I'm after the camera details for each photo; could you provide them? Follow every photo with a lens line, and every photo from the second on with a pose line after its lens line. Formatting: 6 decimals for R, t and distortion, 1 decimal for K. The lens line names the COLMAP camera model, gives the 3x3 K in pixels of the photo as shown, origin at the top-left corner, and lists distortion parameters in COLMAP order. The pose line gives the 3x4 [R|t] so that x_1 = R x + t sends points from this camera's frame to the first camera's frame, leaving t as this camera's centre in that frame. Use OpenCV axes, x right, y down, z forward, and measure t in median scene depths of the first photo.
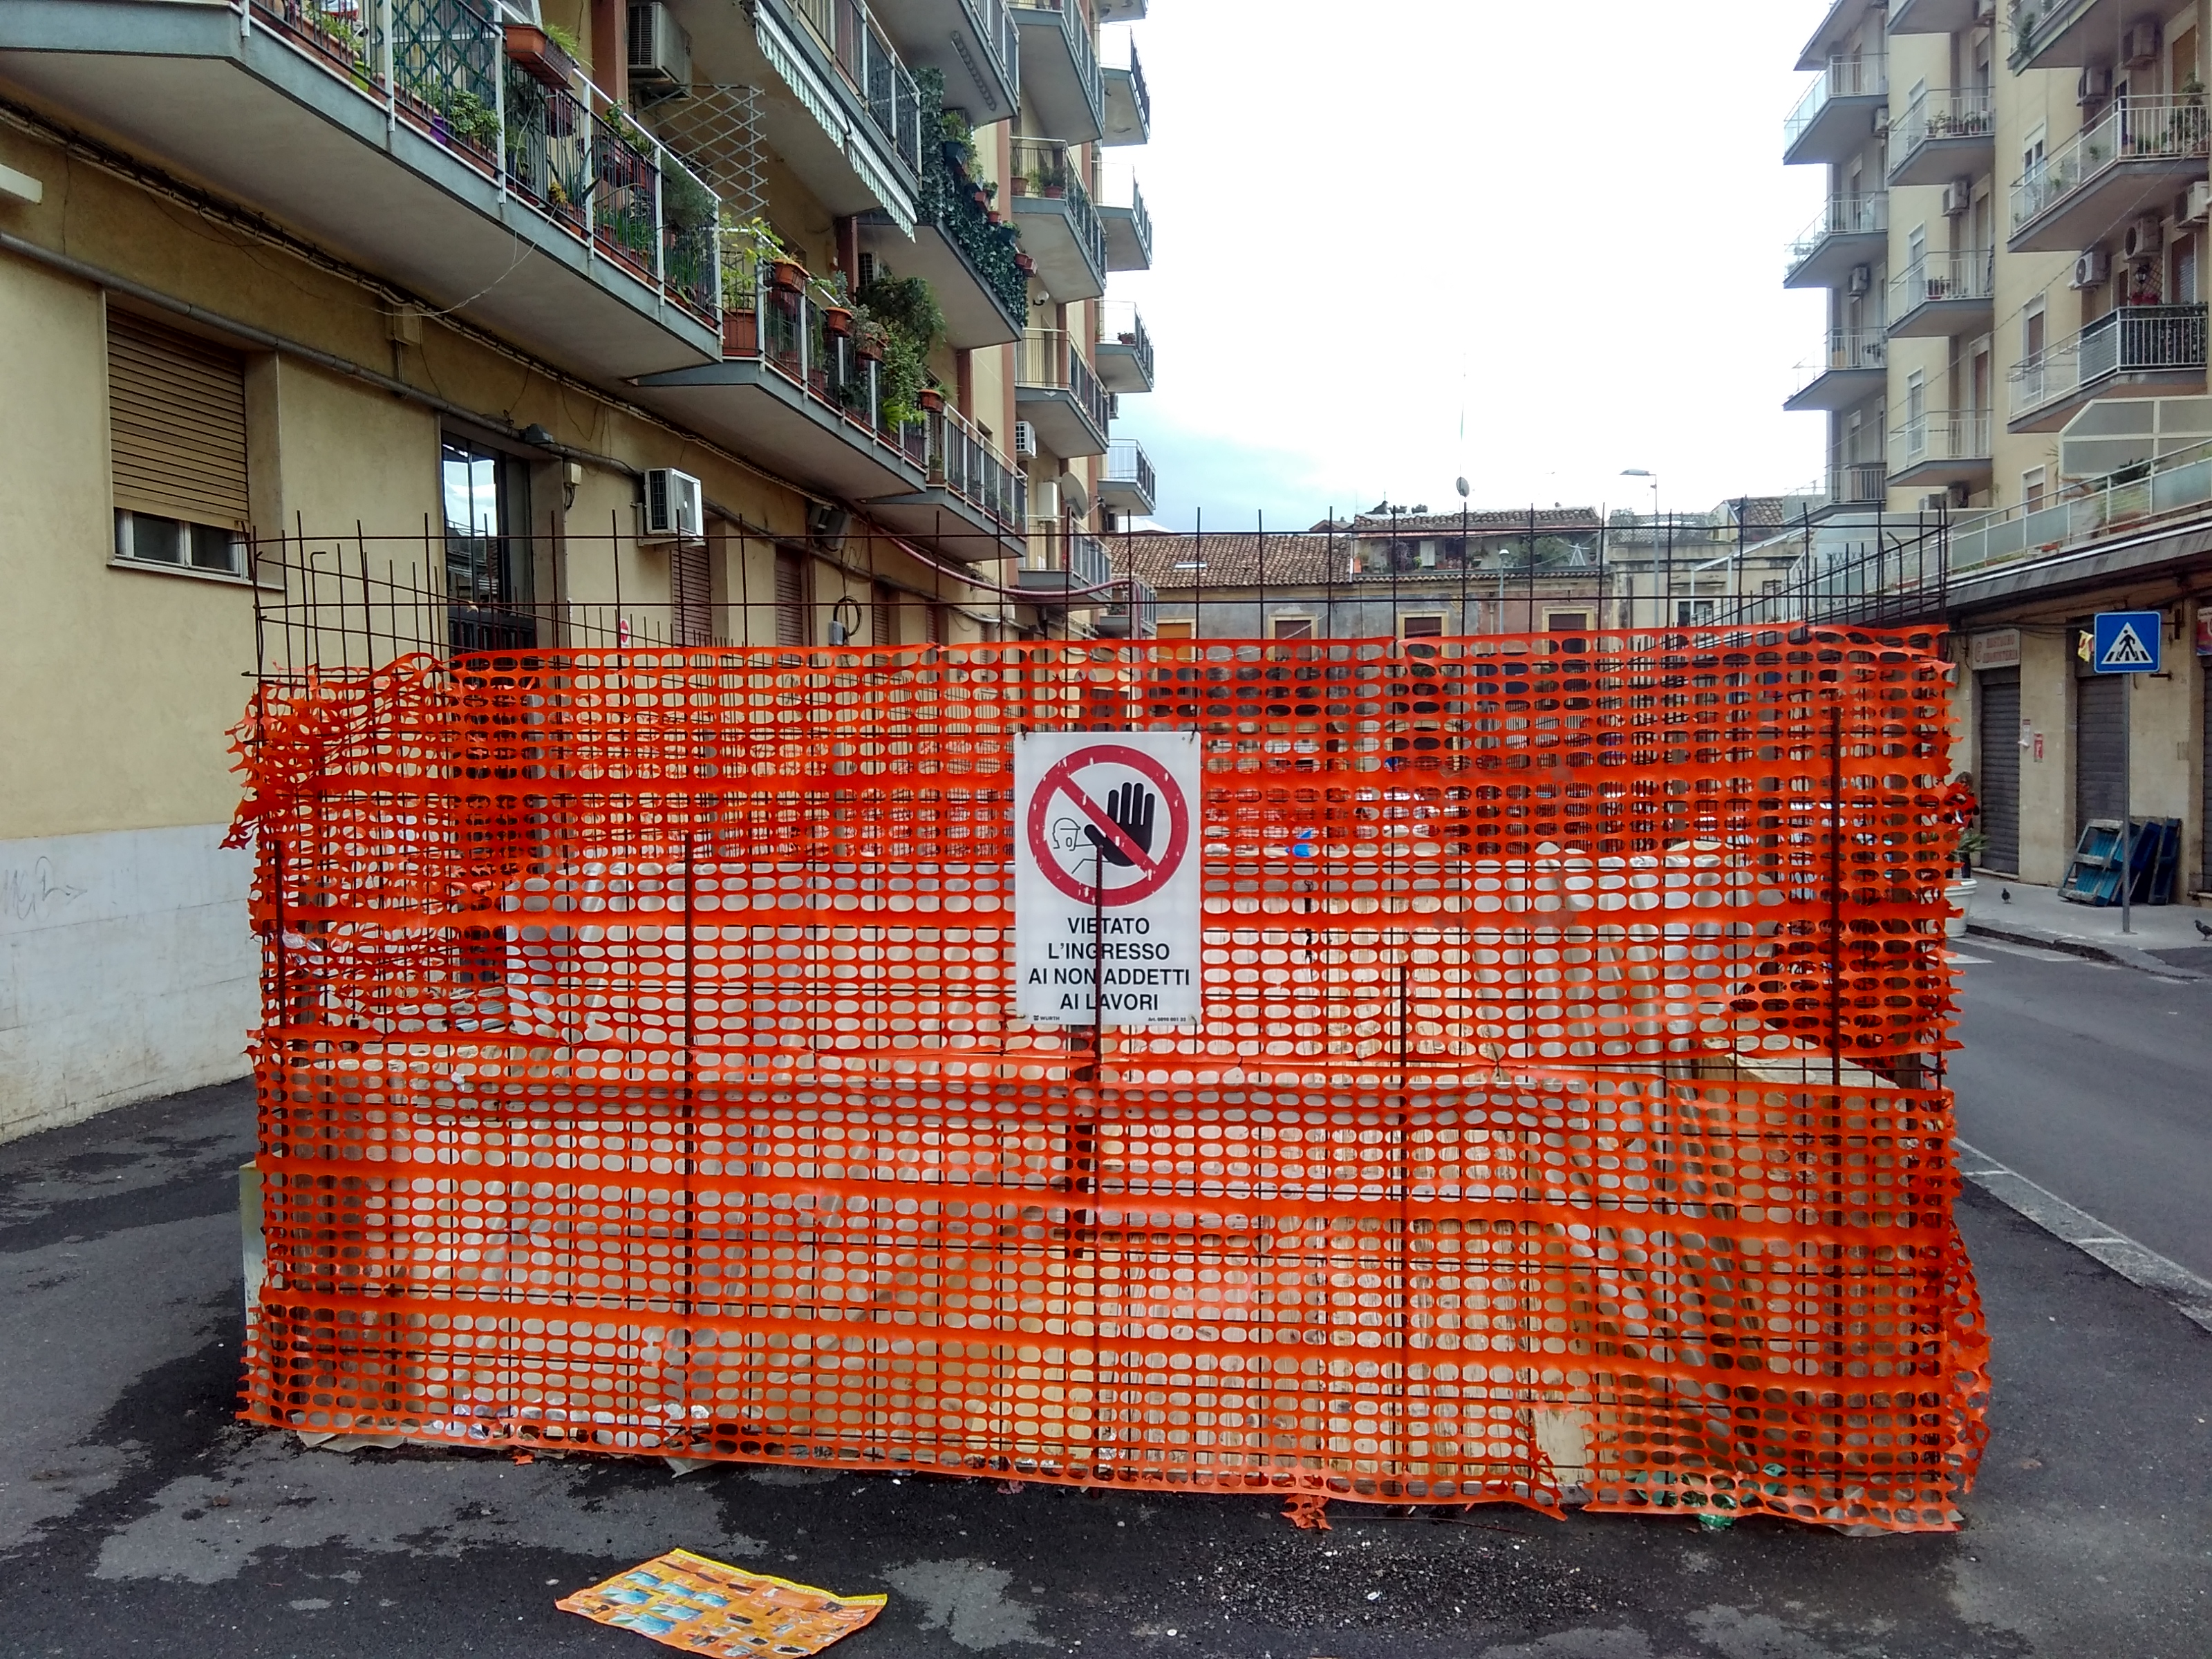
lens RADIAL K [[1926.2, 0, 1106.0], [0, 1926.2, 829.5], [0, 0, 1]] dist [0.106360, -0.186884]
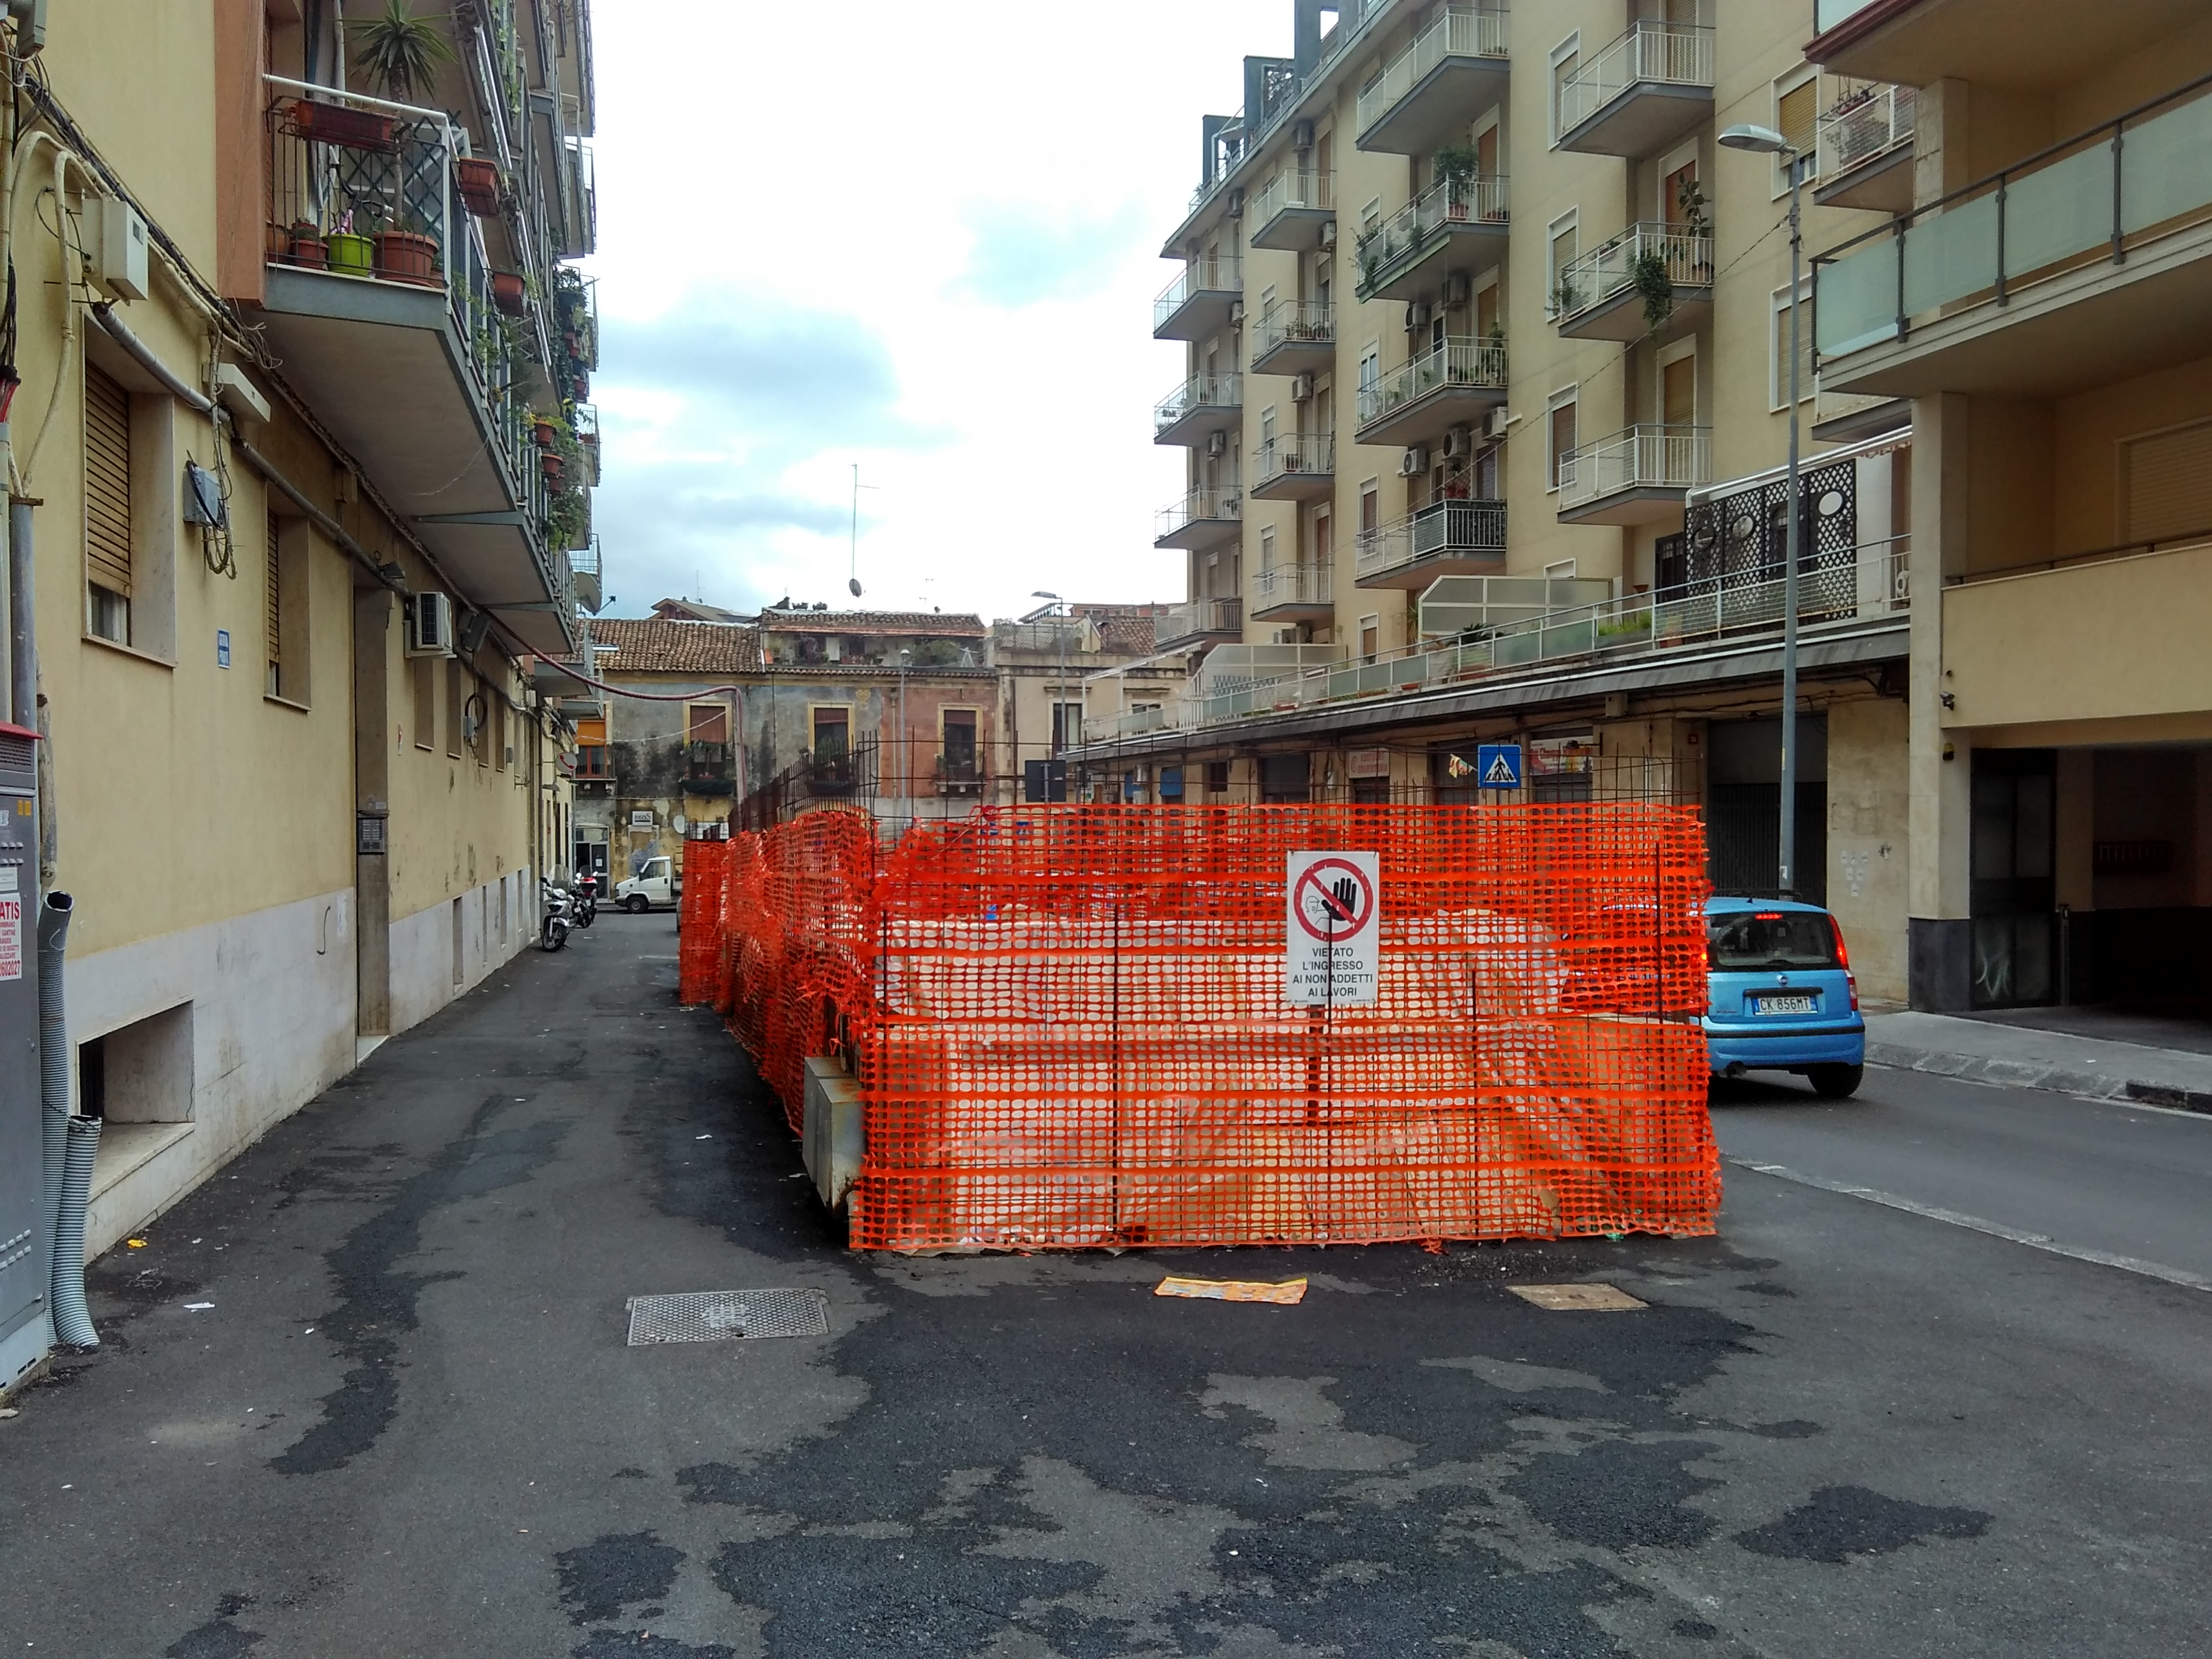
lens RADIAL K [[1902.5, 0, 1104.5], [0, 1902.5, 850.0], [0, 0, 1]] dist [0.102271, -0.000250]
pose [[0.938405, 0.006937, 0.345469, -0.848381], [0.003066, 0.999592, -0.028401, 0.001204], [-0.345525, 0.027711, 0.938000, -0.689398]]
